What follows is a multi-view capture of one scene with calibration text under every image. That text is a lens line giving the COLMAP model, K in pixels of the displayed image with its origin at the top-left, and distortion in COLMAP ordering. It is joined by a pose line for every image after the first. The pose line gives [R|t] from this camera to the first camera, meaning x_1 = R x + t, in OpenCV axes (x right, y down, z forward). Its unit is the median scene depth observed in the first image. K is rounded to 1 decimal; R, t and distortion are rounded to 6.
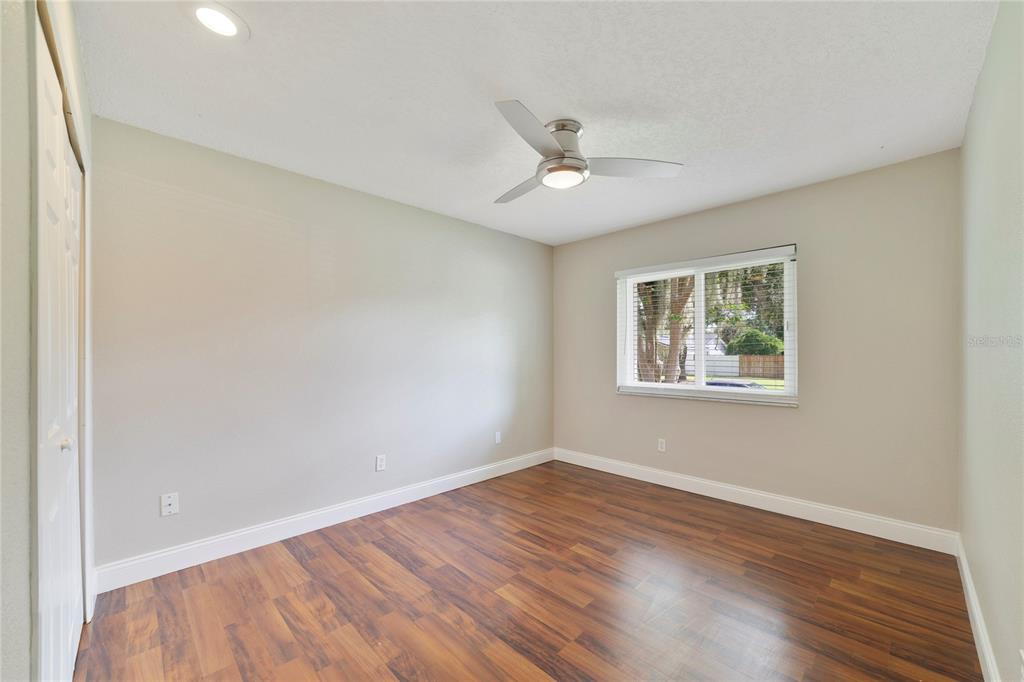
lens RADIAL K [[398.6, 0, 513.4], [0, 398.6, 350.1], [0, 0, 1]] dist [-0.000701, -0.000004]
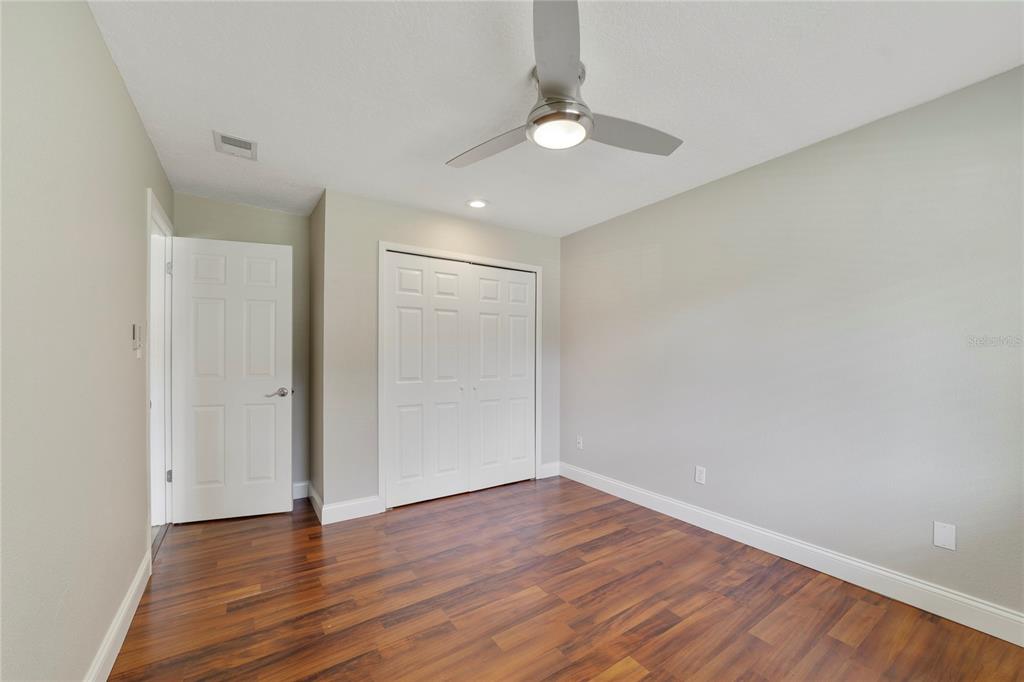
lens RADIAL K [[398.6, 0, 513.3], [0, 398.6, 349.6], [0, 0, 1]] dist [-0.000701, -0.000004]
pose [[-0.176416, -0.016726, -0.984174, 0.780969], [0.009555, 0.999779, -0.018704, 0.010881], [0.984269, -0.012704, -0.176217, 0.893756]]
